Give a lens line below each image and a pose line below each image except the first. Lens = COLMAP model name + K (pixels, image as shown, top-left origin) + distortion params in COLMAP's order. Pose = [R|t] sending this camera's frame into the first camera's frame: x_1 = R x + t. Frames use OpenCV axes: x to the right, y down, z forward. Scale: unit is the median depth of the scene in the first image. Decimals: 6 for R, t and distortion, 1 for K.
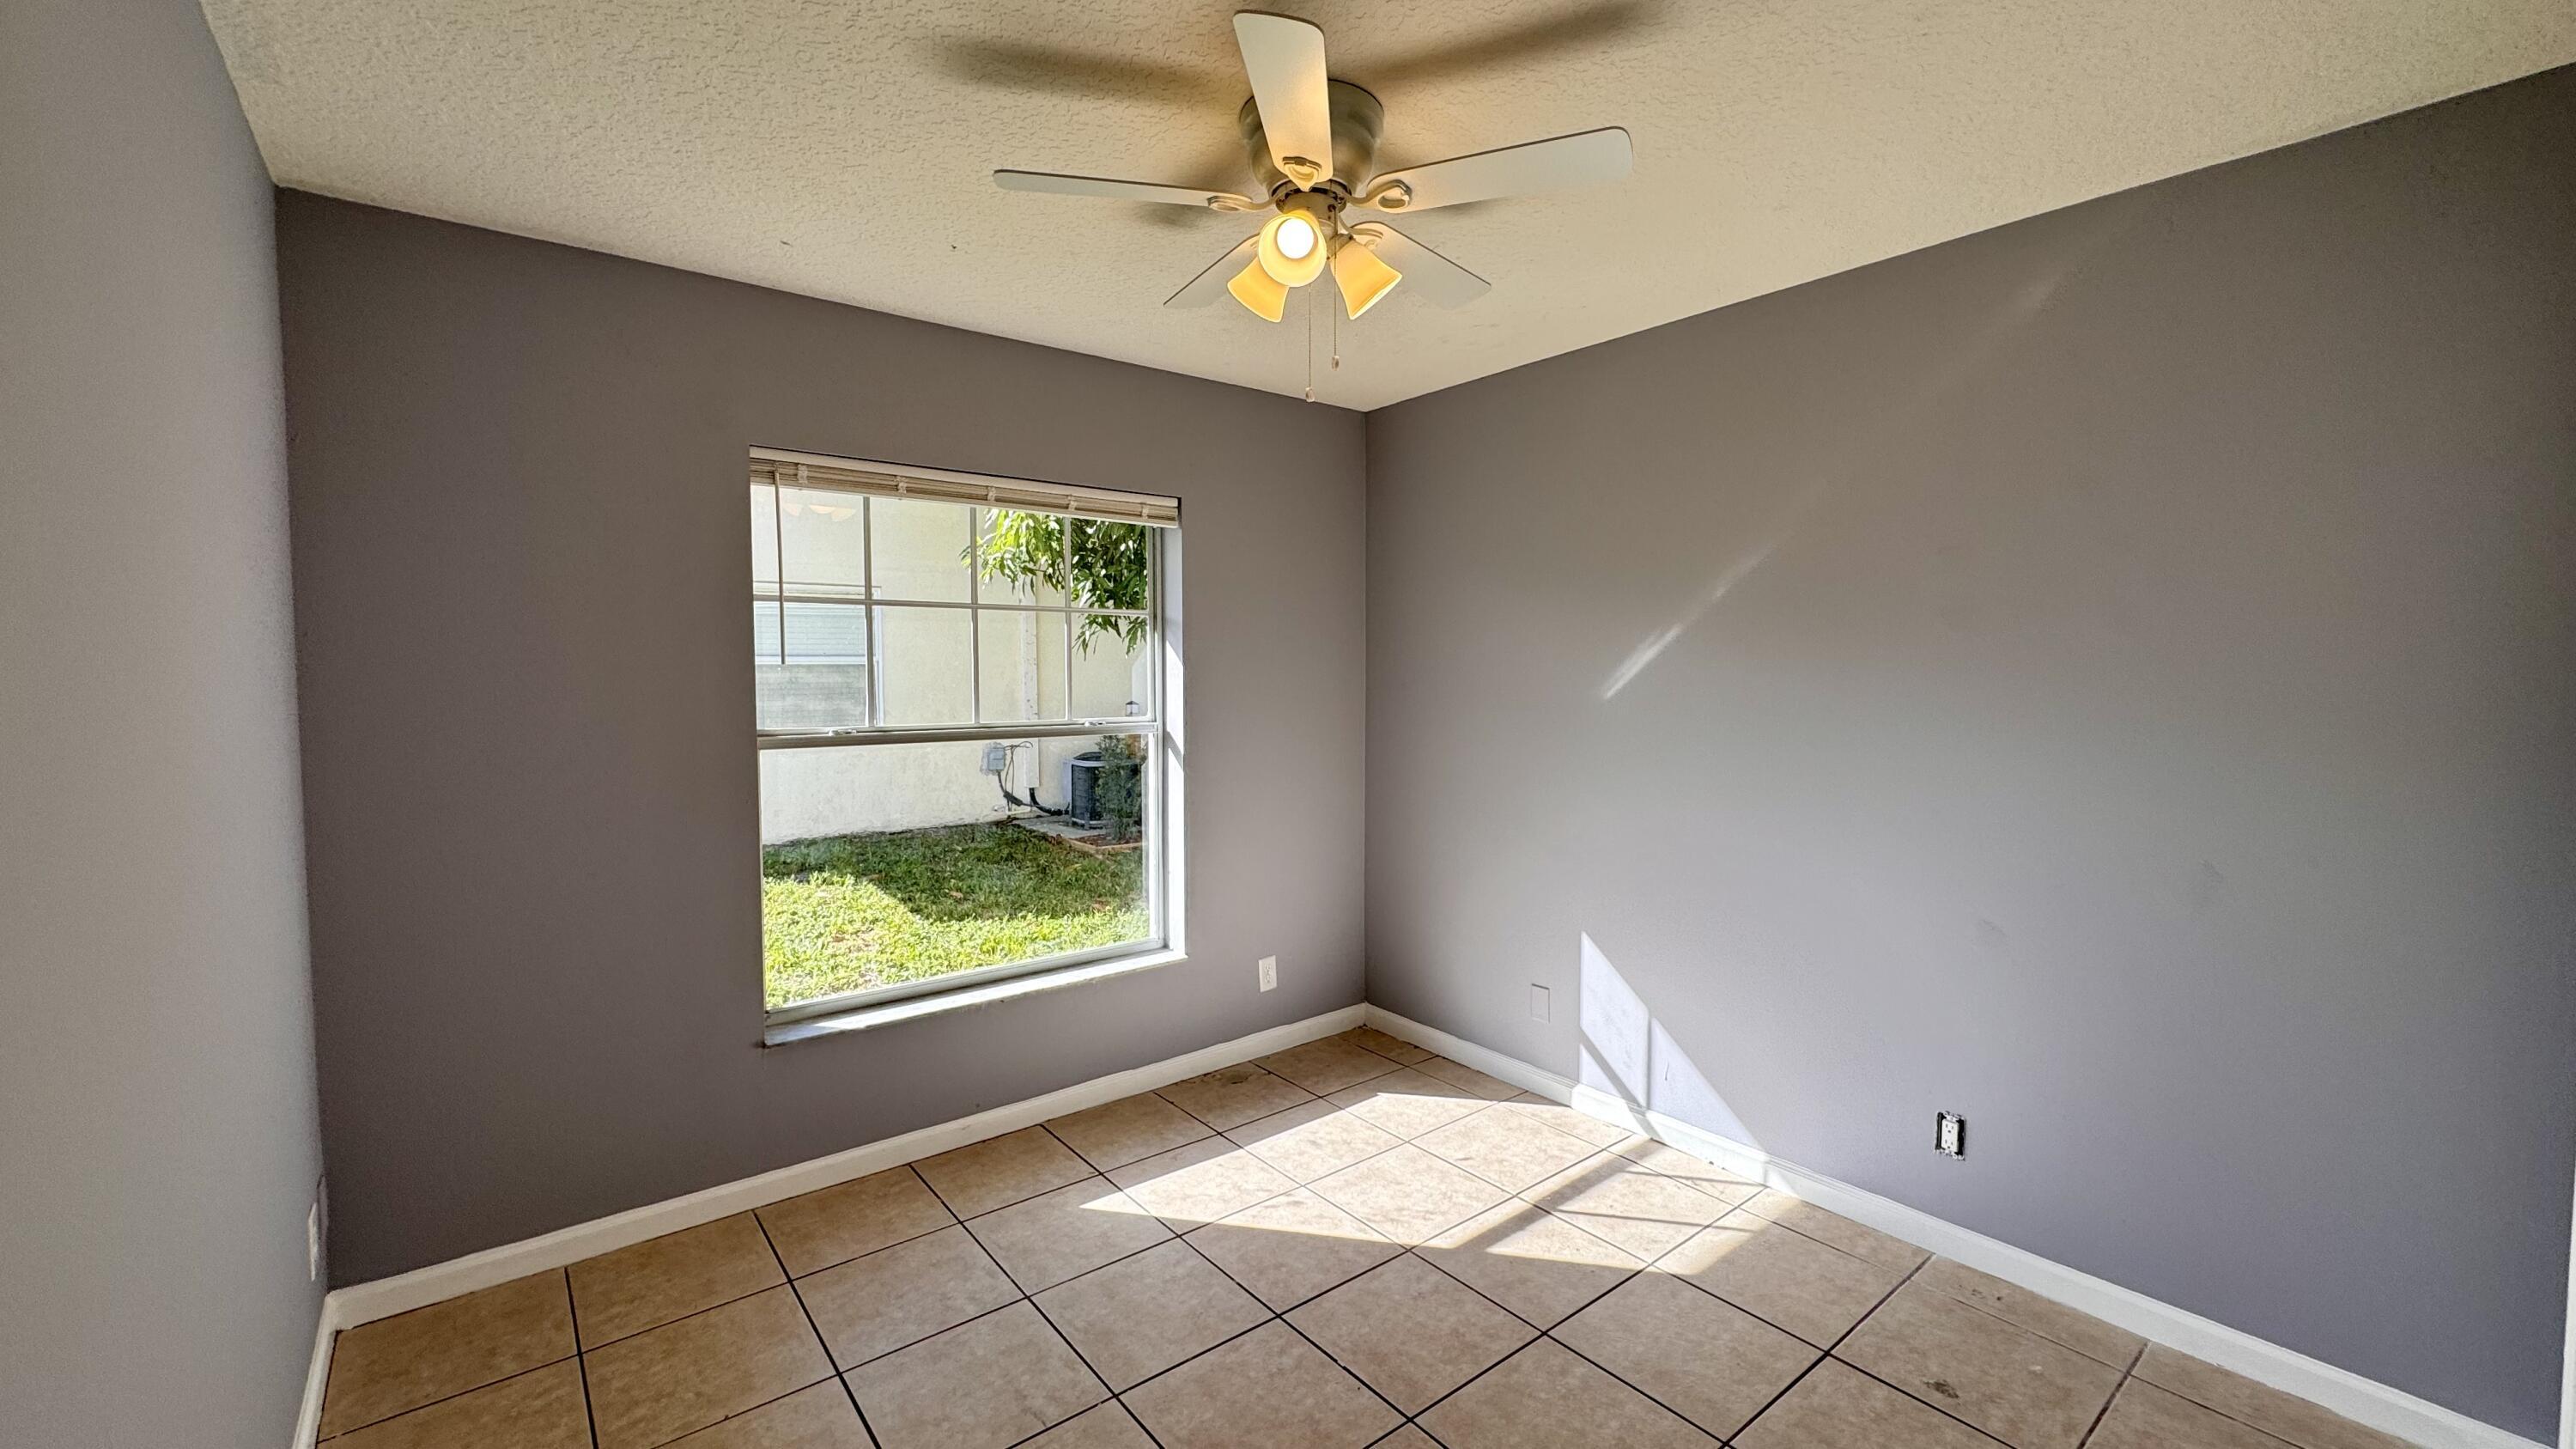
lens RADIAL K [[1027.9, 0, 1289.9], [0, 1027.9, 714.7], [0, 0, 1]] dist [-0.002537, 0.000694]
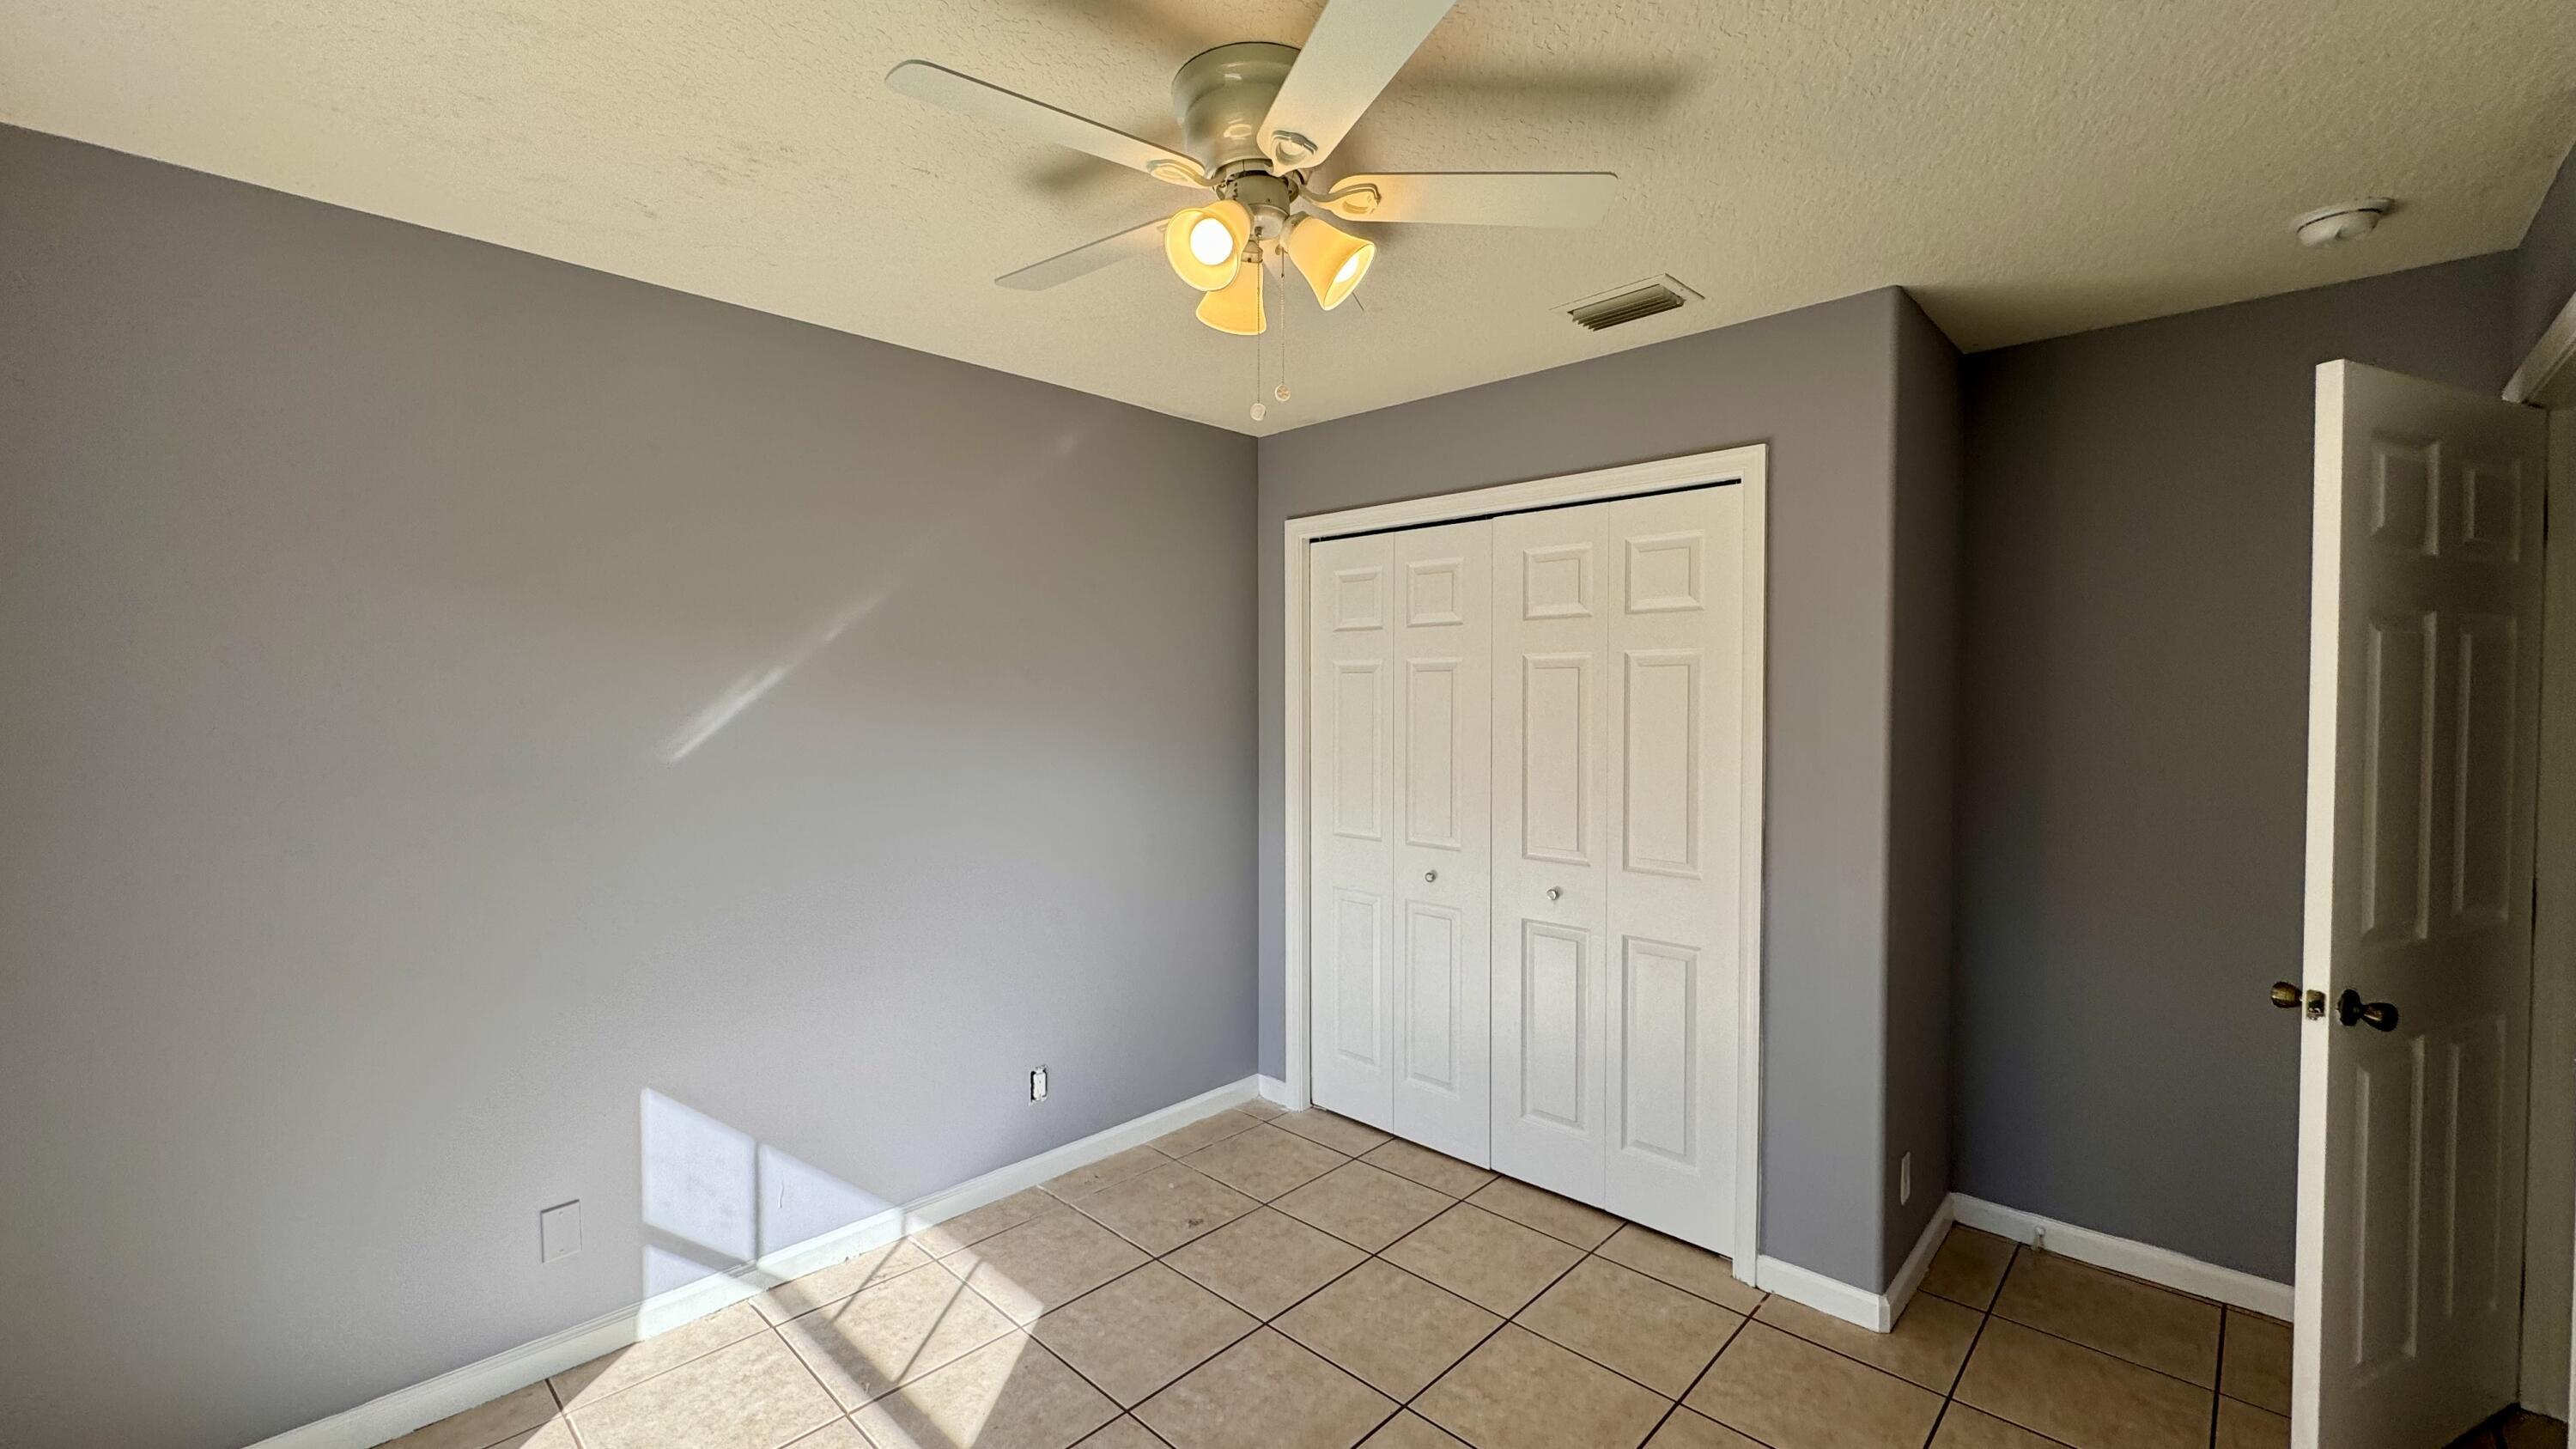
lens RADIAL K [[1027.9, 0, 1287.9], [0, 1027.9, 726.0], [0, 0, 1]] dist [-0.002537, 0.000694]
pose [[-0.142553, -0.027422, 0.989407, -0.537962], [0.039263, 0.998673, 0.033336, -0.052127], [-0.989008, 0.043599, -0.141287, 0.723536]]
